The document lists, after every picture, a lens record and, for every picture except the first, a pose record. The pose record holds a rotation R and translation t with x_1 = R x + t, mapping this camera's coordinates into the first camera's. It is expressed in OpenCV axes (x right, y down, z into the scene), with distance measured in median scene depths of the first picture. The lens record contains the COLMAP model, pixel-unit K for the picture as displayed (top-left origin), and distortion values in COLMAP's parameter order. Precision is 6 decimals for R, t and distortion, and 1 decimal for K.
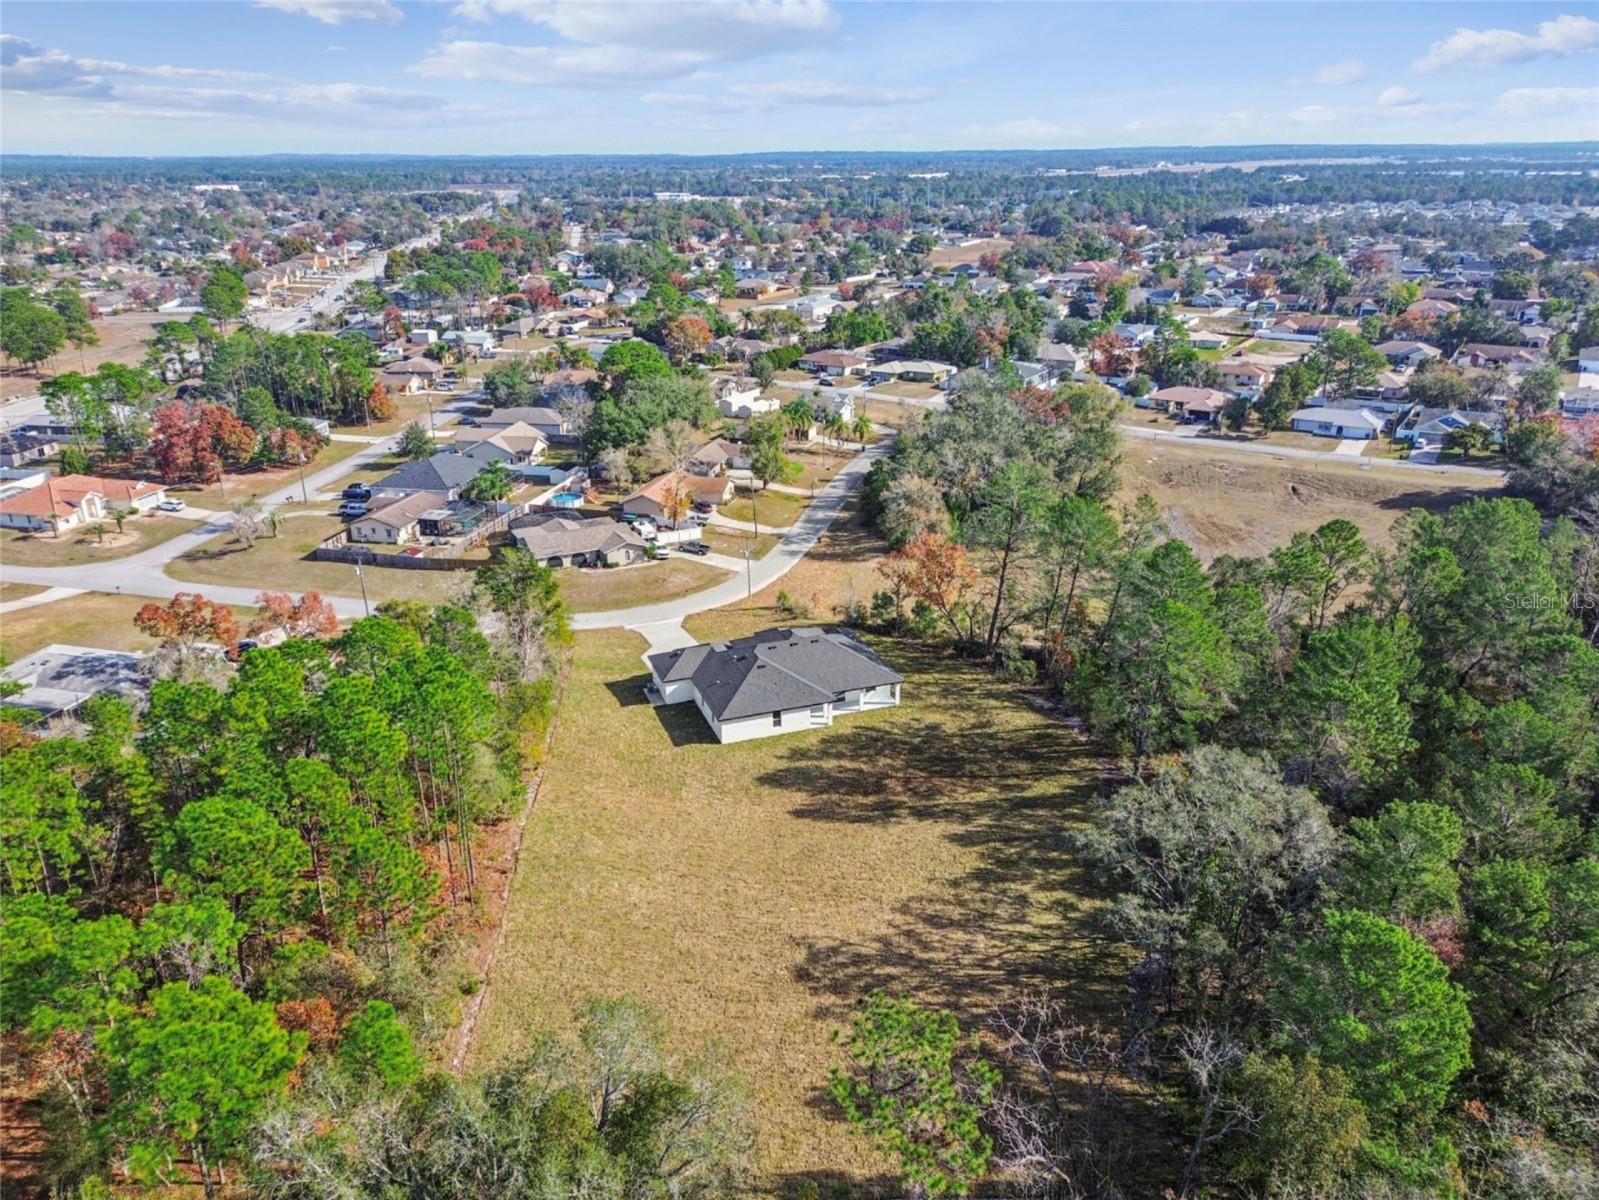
lens RADIAL K [[1141.9, 0, 799.5], [0, 1141.9, 600.0], [0, 0, 1]] dist [0.097016, -0.143838]
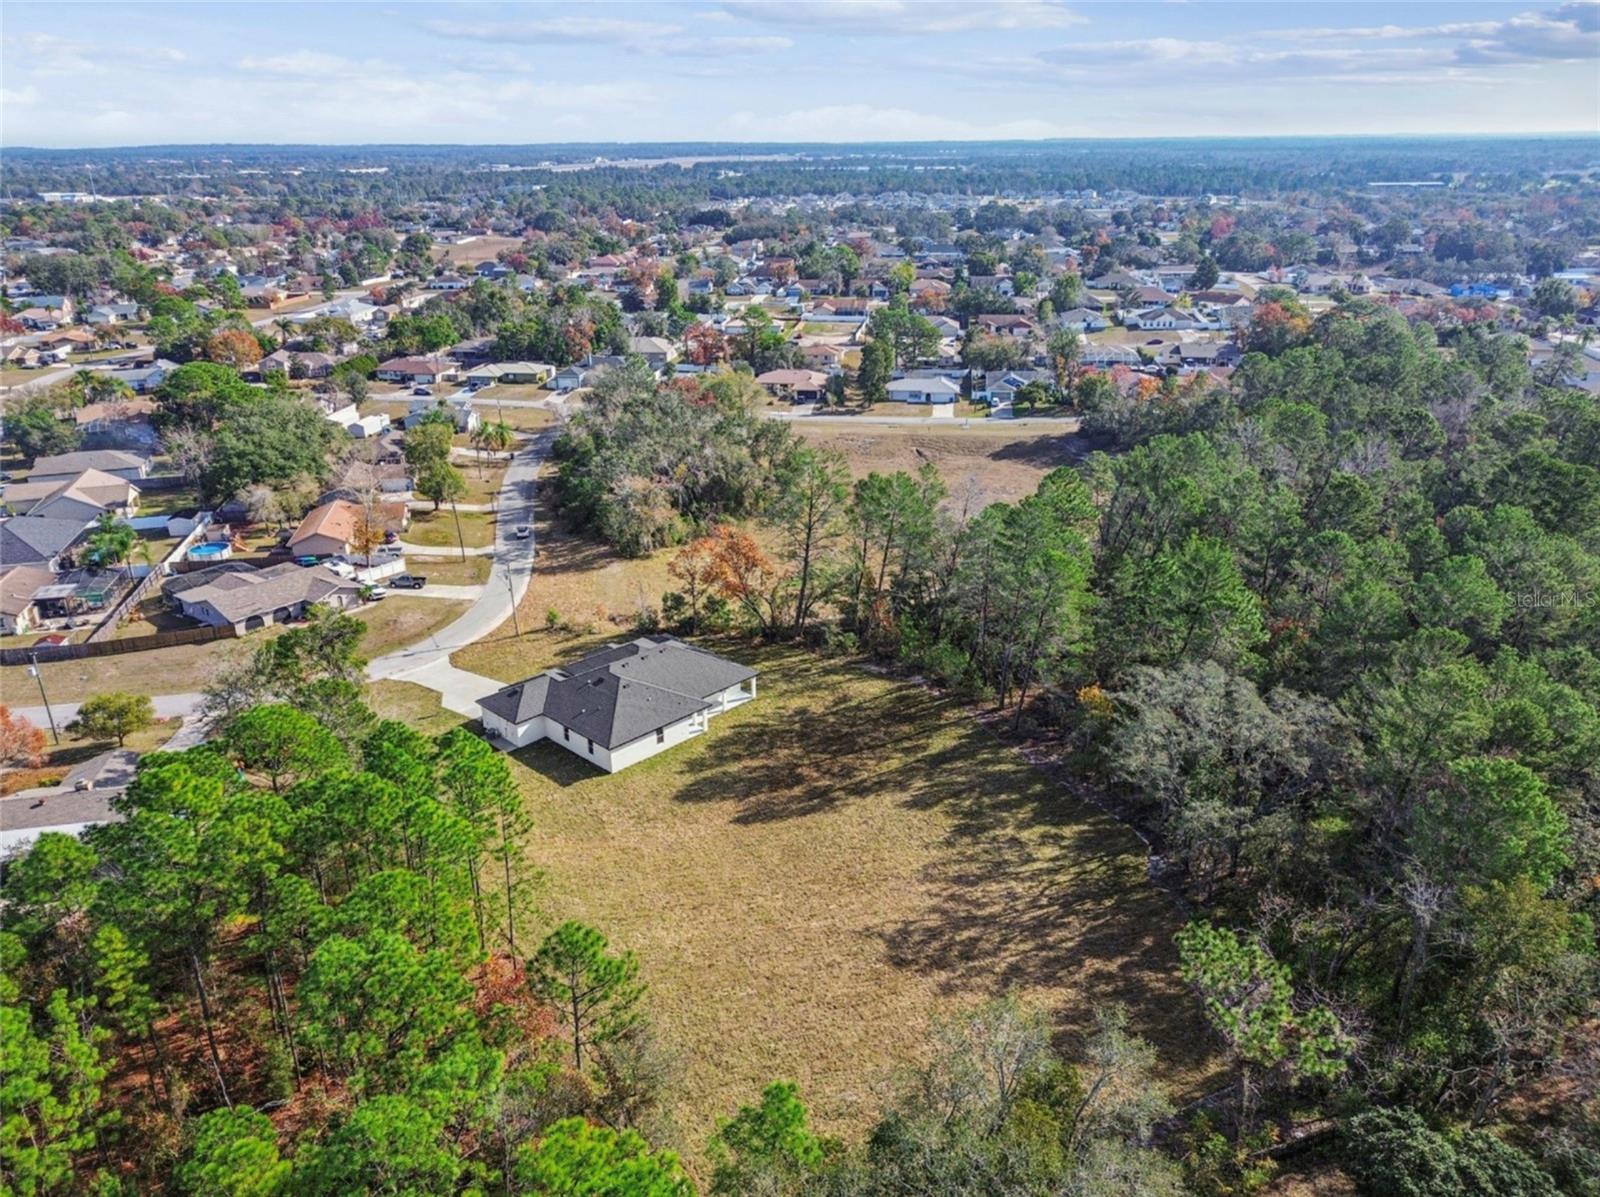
lens RADIAL K [[1140.6, 0, 800.0], [0, 1140.6, 598.5], [0, 0, 1]] dist [0.081609, -0.095724]
pose [[0.901207, -0.158994, 0.403171, -0.166816], [0.157949, 0.986788, 0.036085, -0.015138], [-0.403582, 0.031160, 0.914413, 0.040044]]
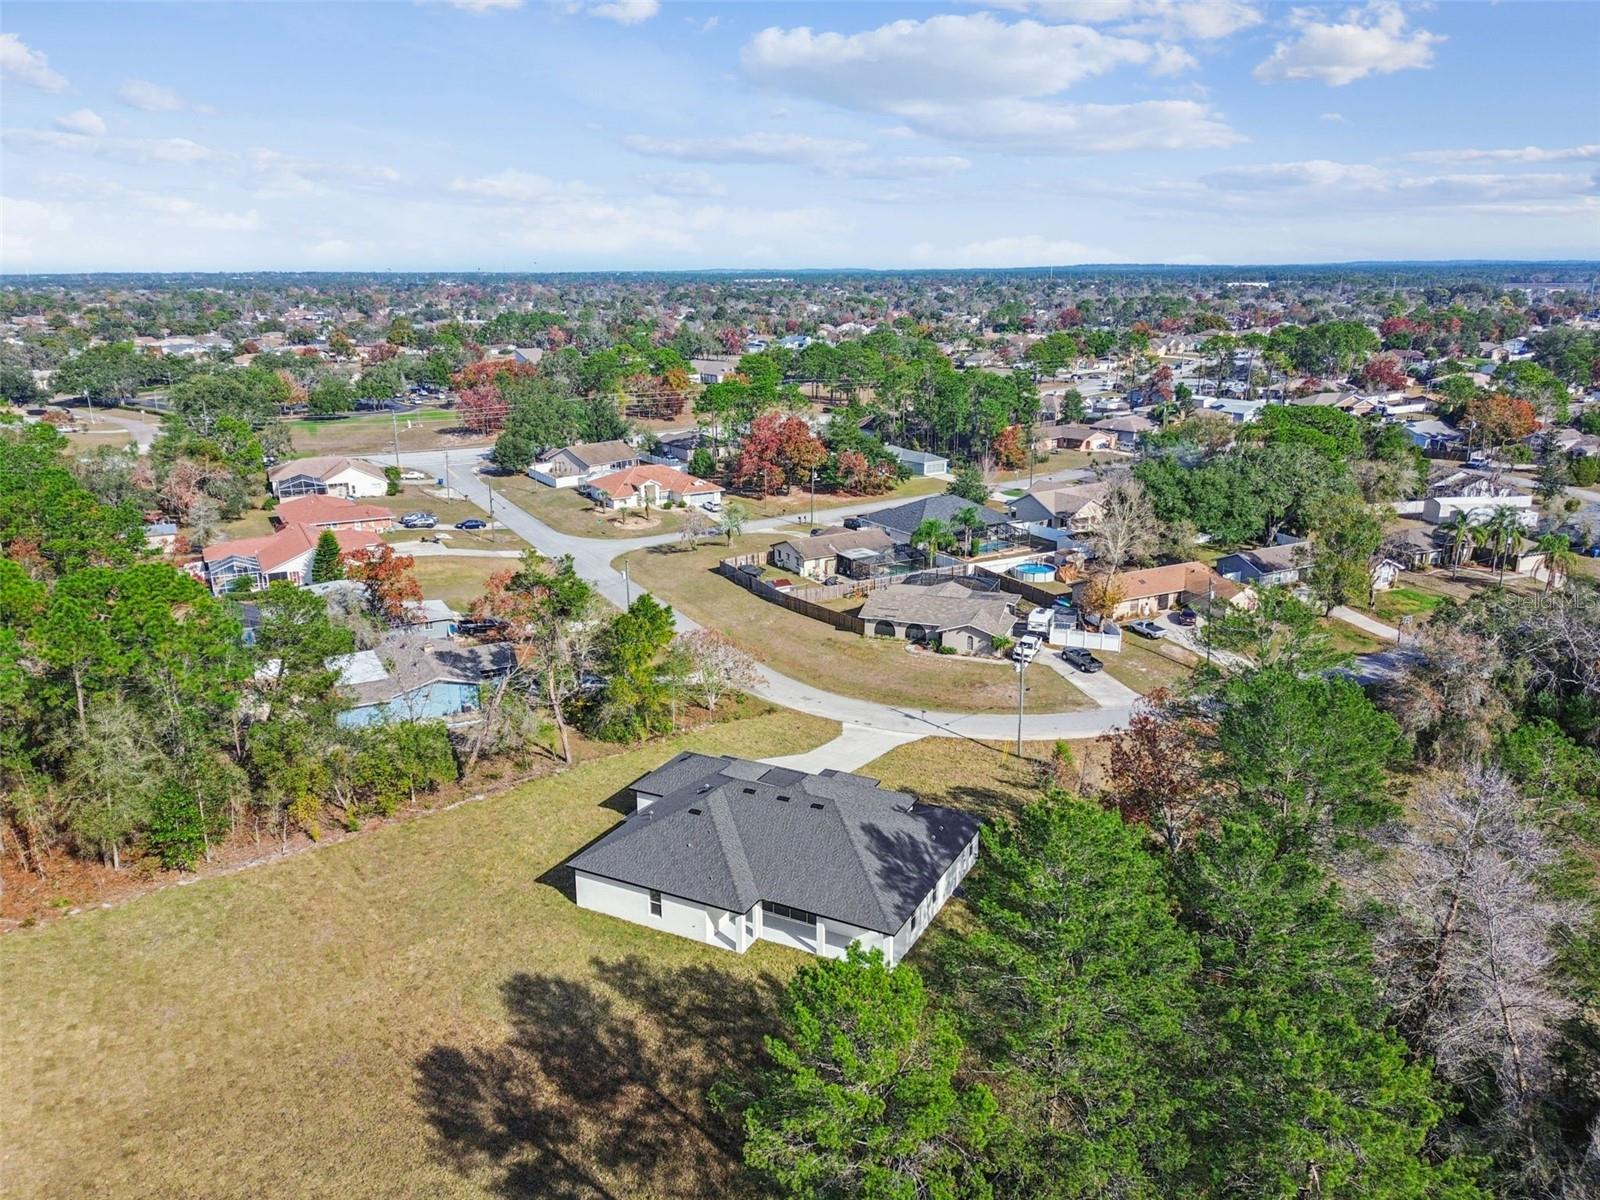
lens RADIAL K [[1163.6, 0, 780.6], [0, 1163.6, 594.5], [0, 0, 1]] dist [0.077214, -0.081374]
pose [[0.680168, 0.201743, -0.704749, 0.247339], [-0.262938, 0.964554, 0.022349, -0.047144], [0.684277, 0.170104, 0.709104, 0.345525]]
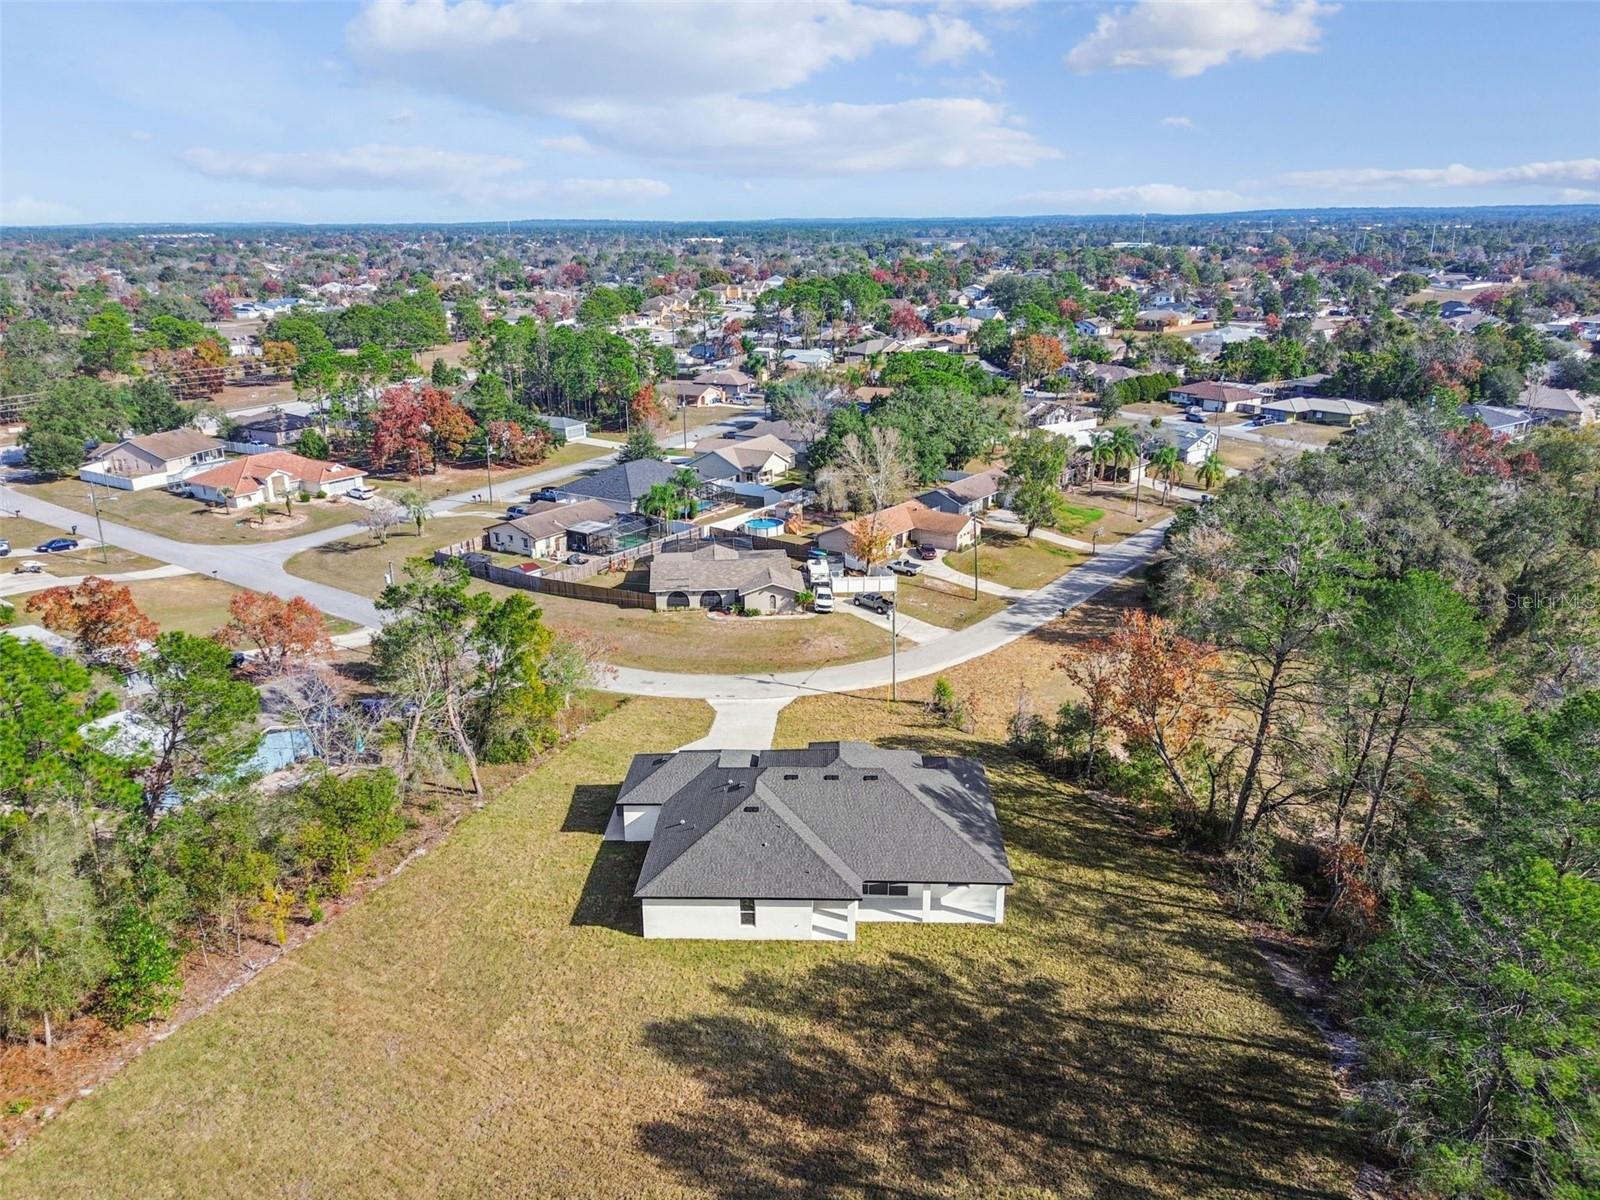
lens RADIAL K [[1178.8, 0, 793.9], [0, 1178.8, 606.8], [0, 0, 1]] dist [0.069865, -0.072869]
pose [[0.929215, 0.115040, -0.351176, 0.108398], [-0.131417, 0.991059, -0.023074, -0.018013], [0.345381, 0.067592, 0.936025, 0.273864]]
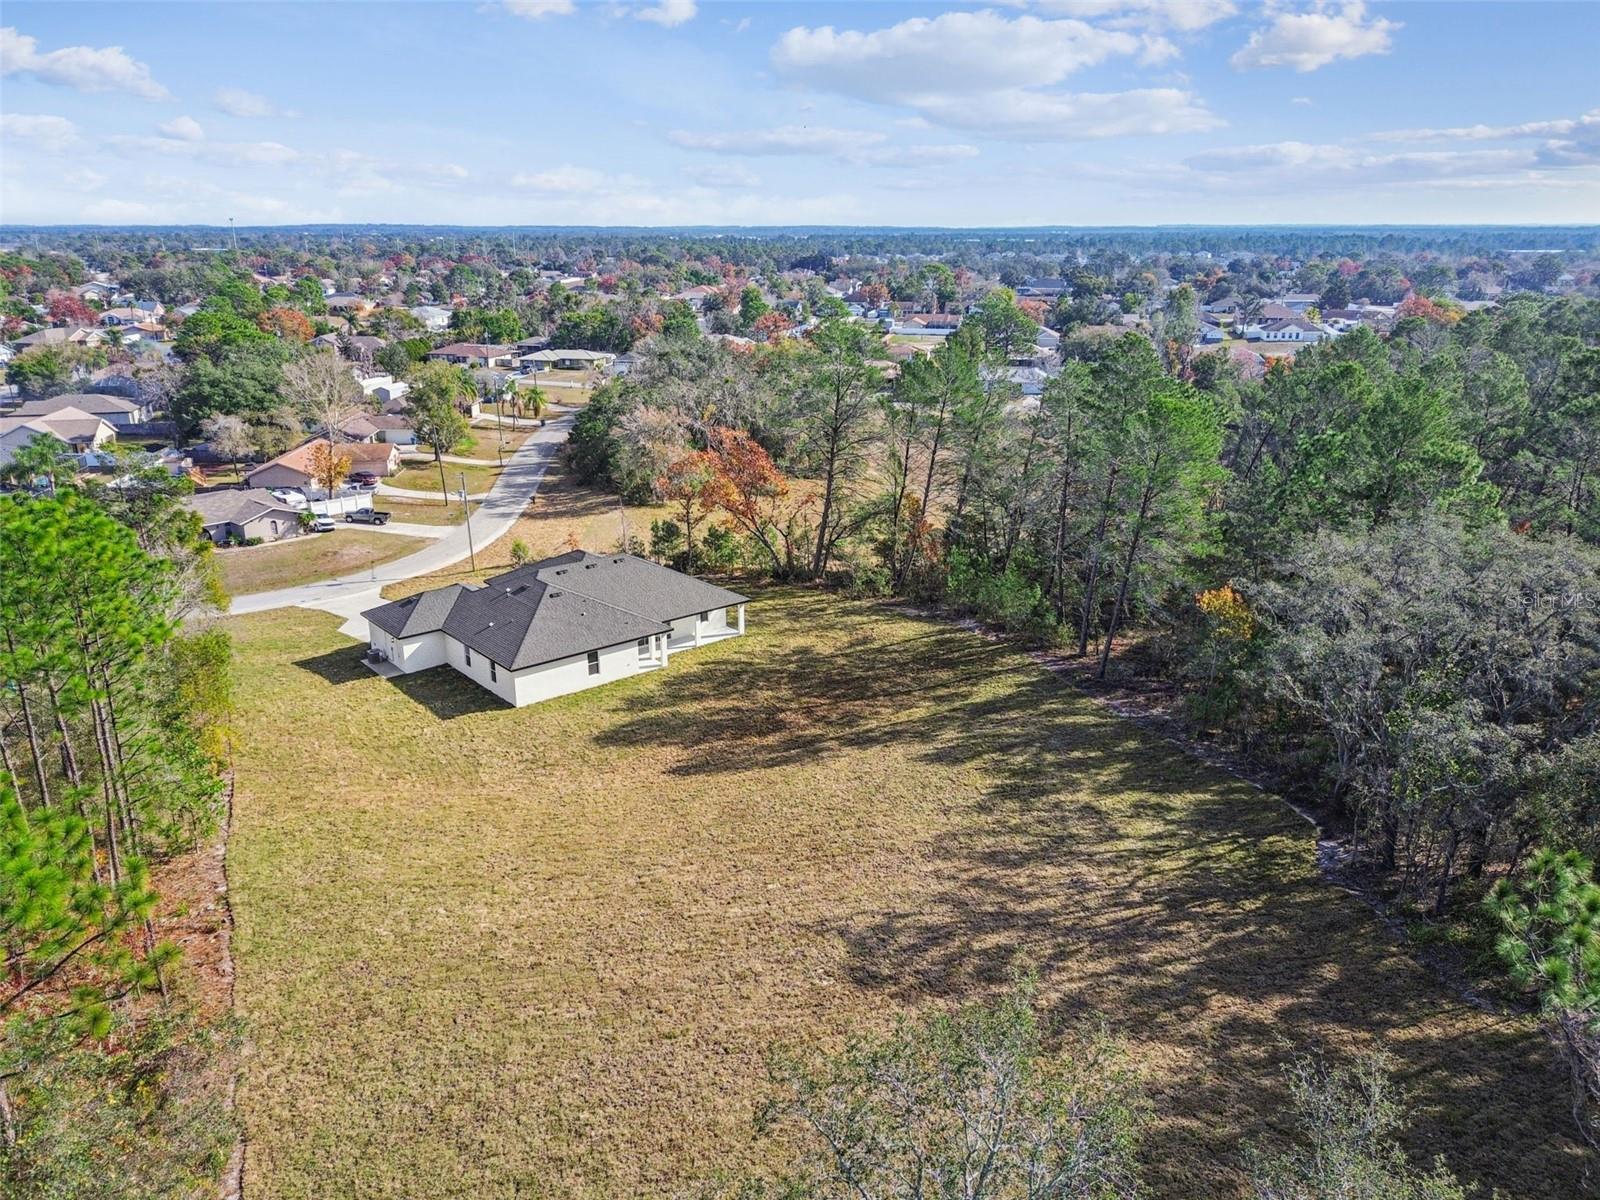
lens RADIAL K [[1130.0, 0, 810.0], [0, 1130.0, 603.9], [0, 0, 1]] dist [0.064566, -0.065029]
pose [[0.935295, -0.100075, 0.339424, -0.073780], [0.116485, 0.992790, -0.028266, 0.061081], [-0.334148, 0.065975, 0.940209, 0.185314]]
